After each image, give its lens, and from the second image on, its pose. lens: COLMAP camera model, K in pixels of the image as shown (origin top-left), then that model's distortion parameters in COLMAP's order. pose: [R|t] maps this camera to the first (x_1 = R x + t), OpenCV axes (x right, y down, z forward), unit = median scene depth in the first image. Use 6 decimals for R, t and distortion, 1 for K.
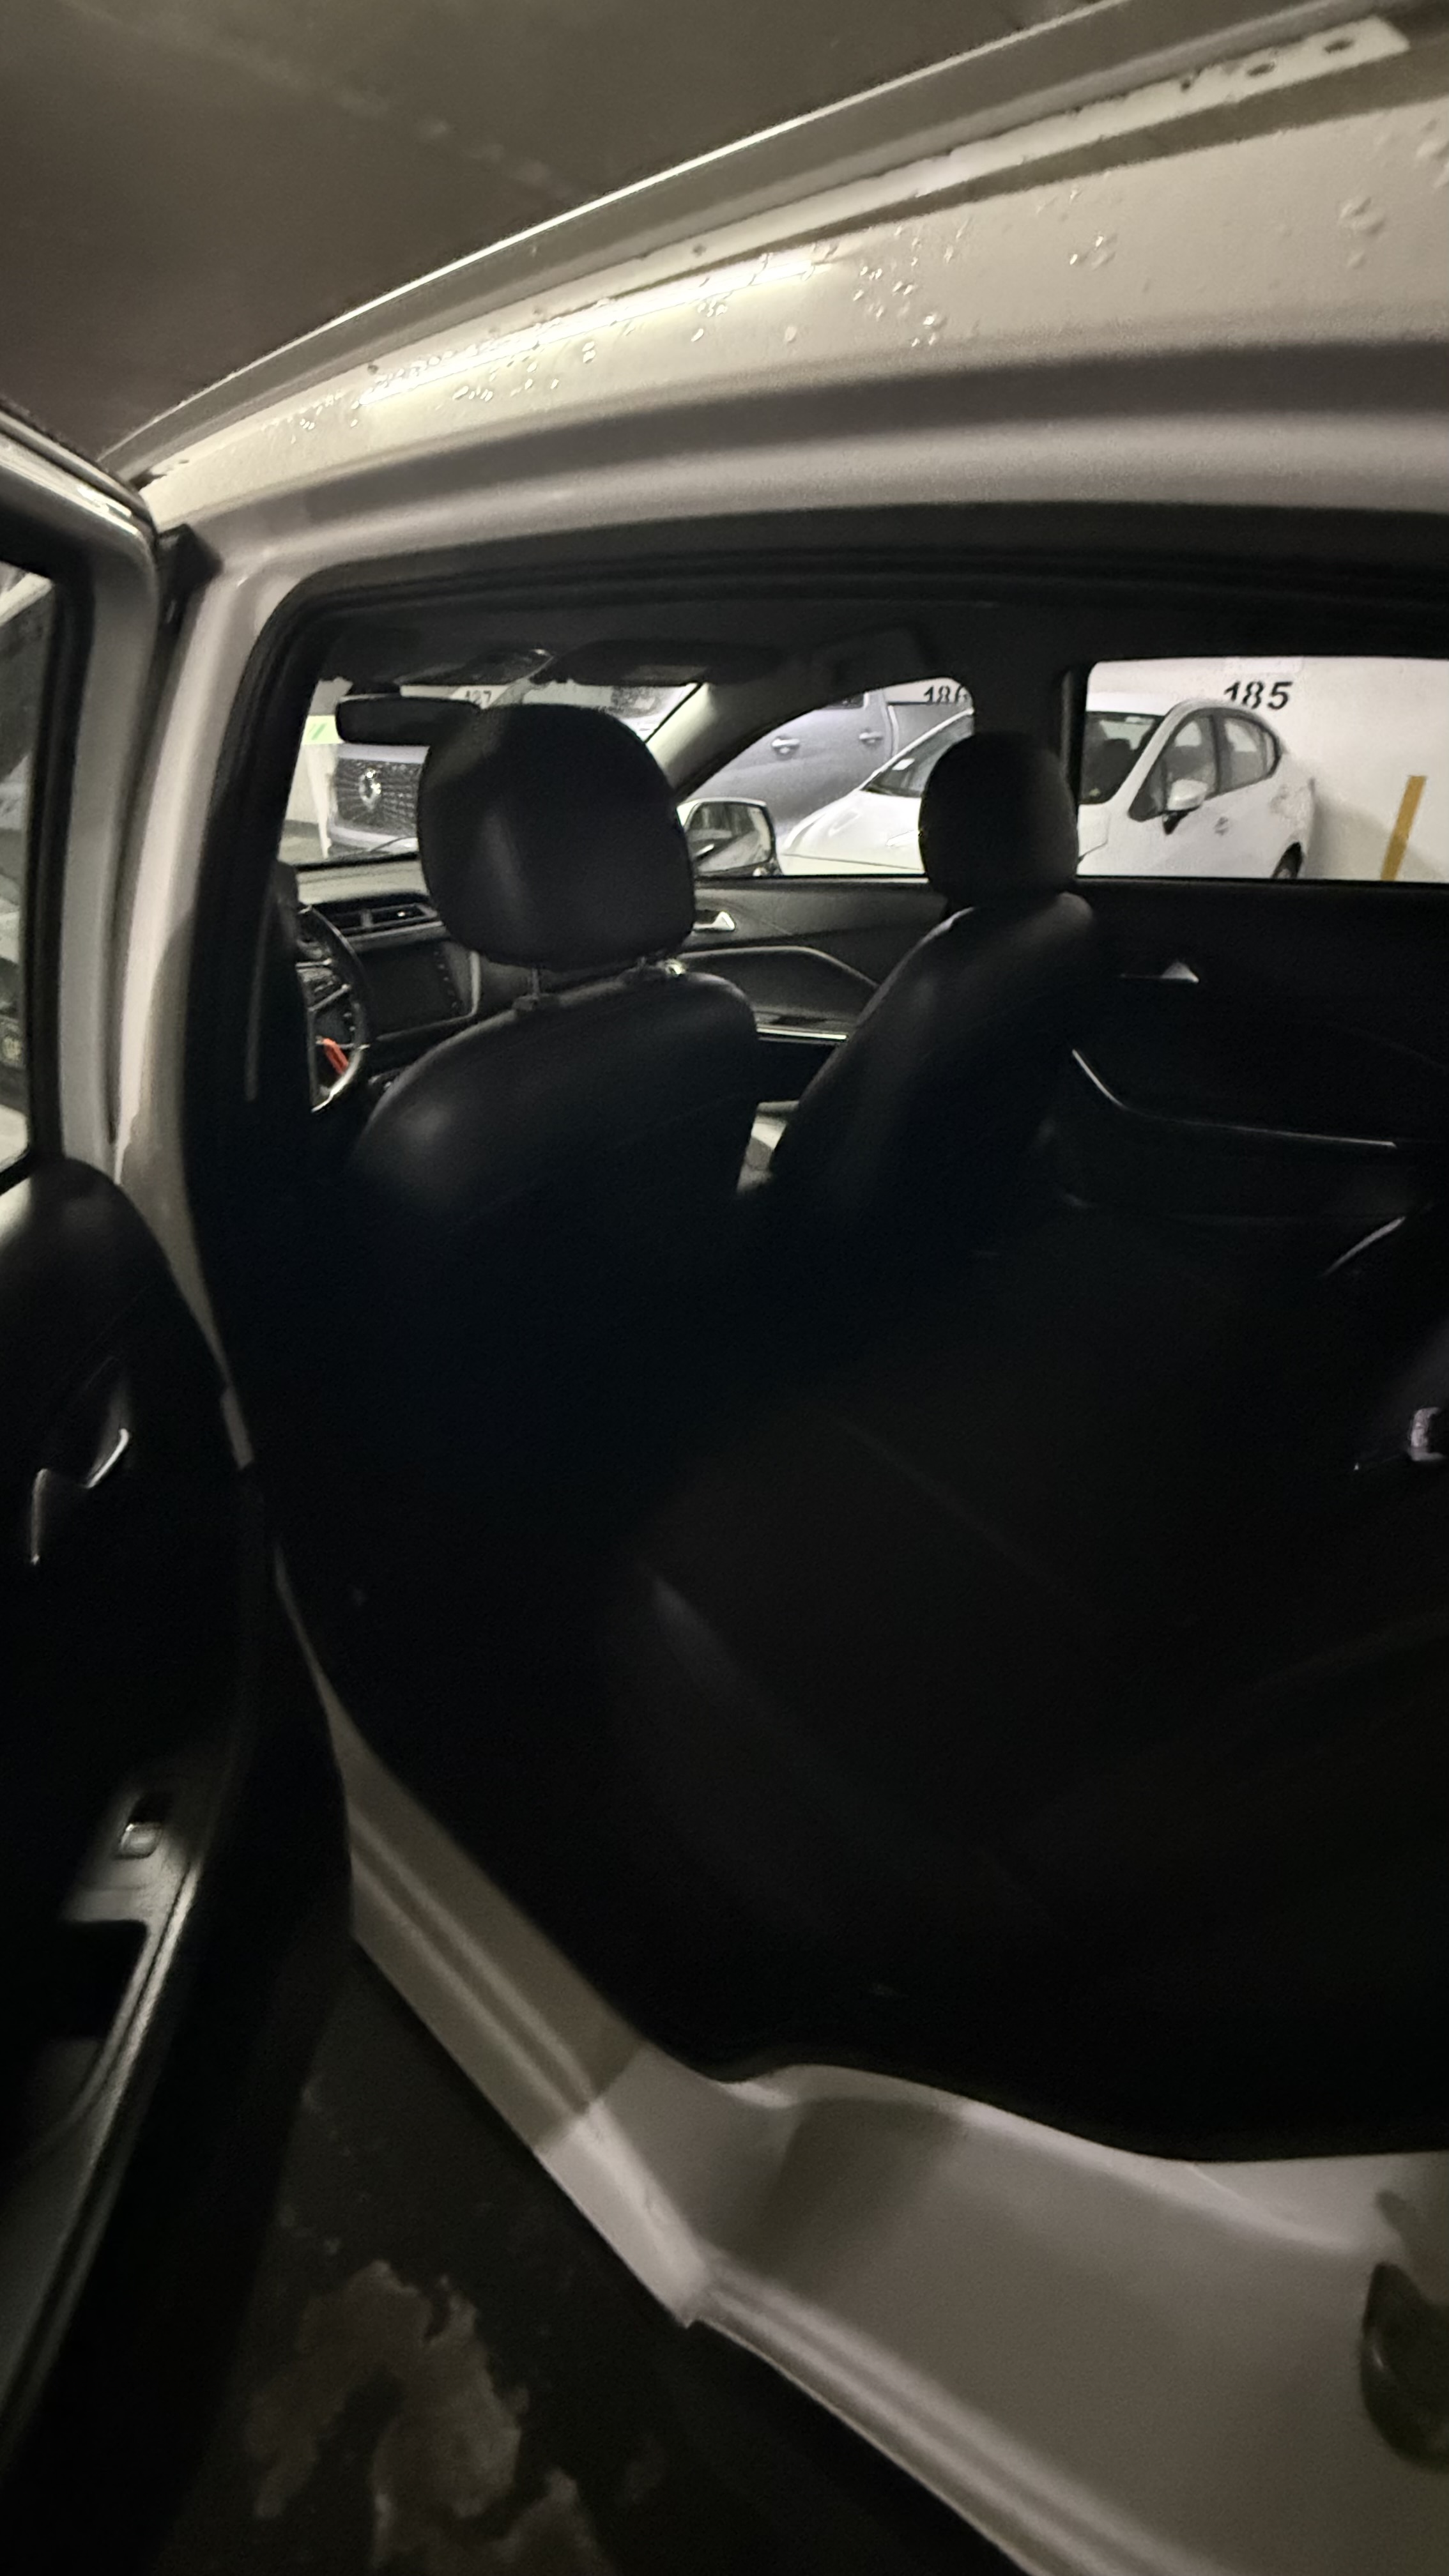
lens RADIAL K [[1022.1, 0, 727.1], [0, 1022.1, 1273.6], [0, 0, 1]] dist [-0.000679, 0.000287]
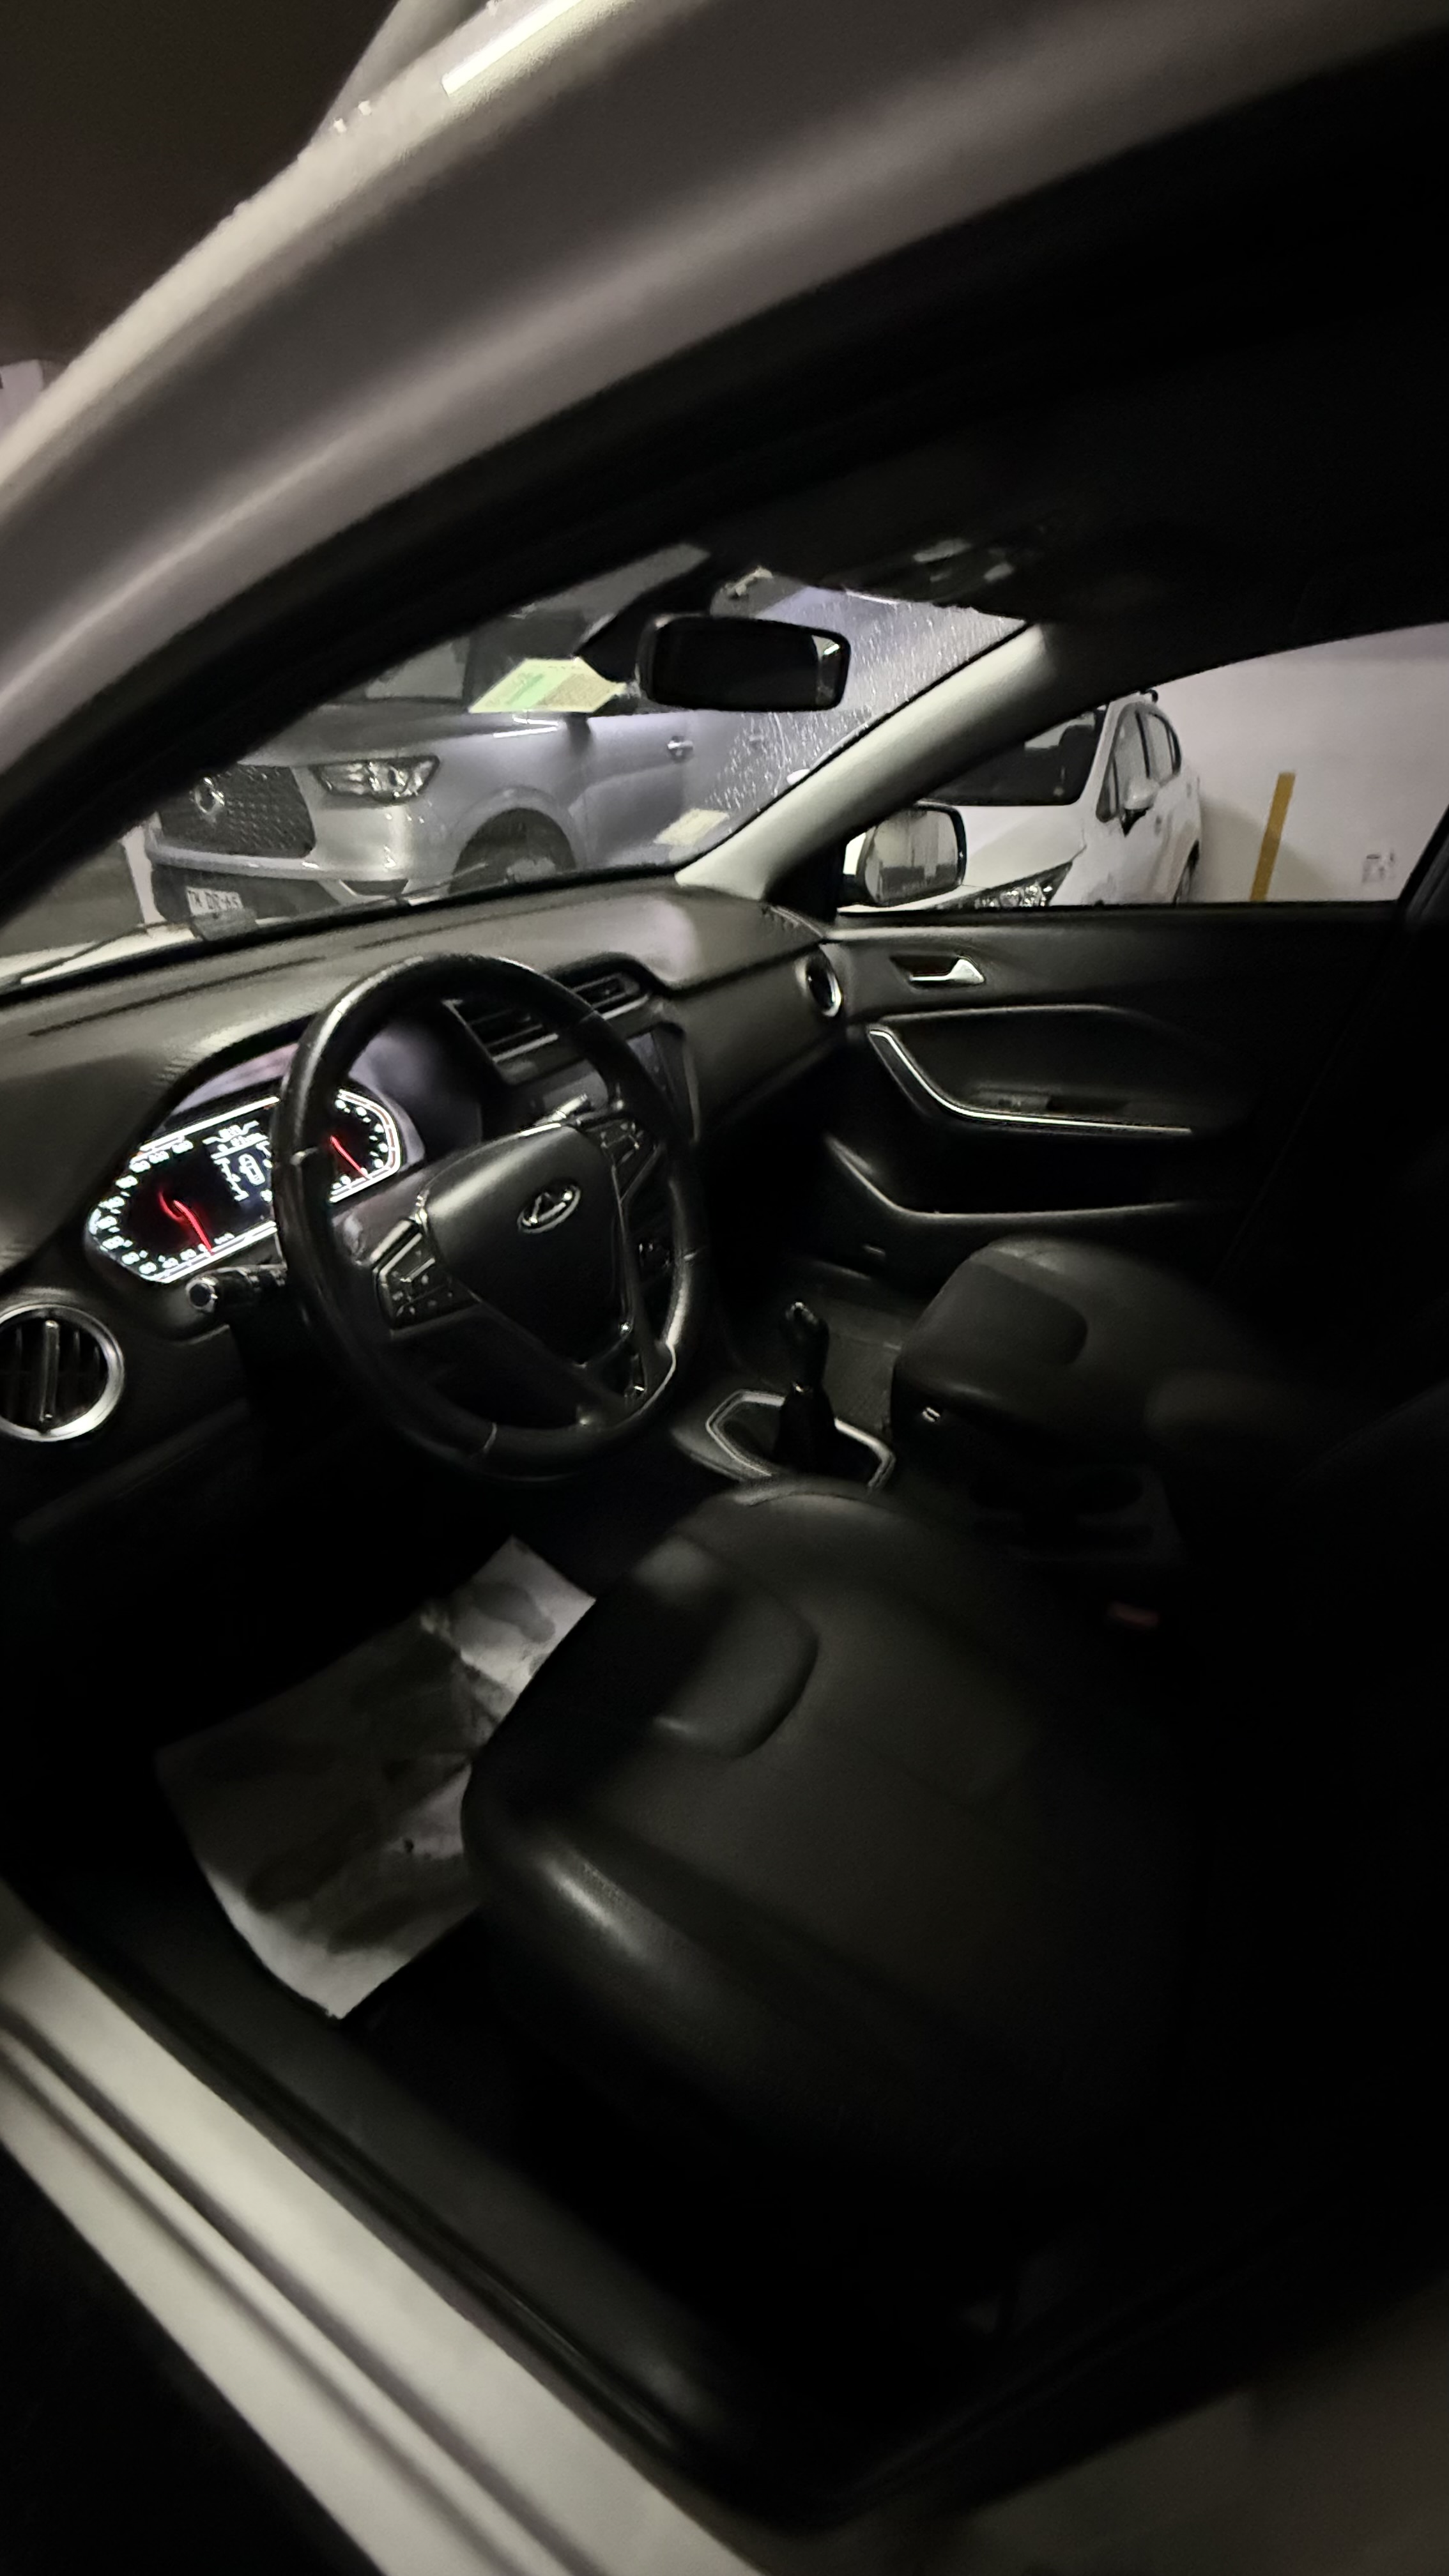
lens RADIAL K [[1022.1, 0, 731.2], [0, 1022.1, 1271.9], [0, 0, 1]] dist [-0.000679, 0.000287]
pose [[0.980233, -0.093352, 0.174436, -0.131058], [0.094515, 0.995522, 0.001645, -0.064045], [-0.173809, 0.014874, 0.984667, 0.137837]]
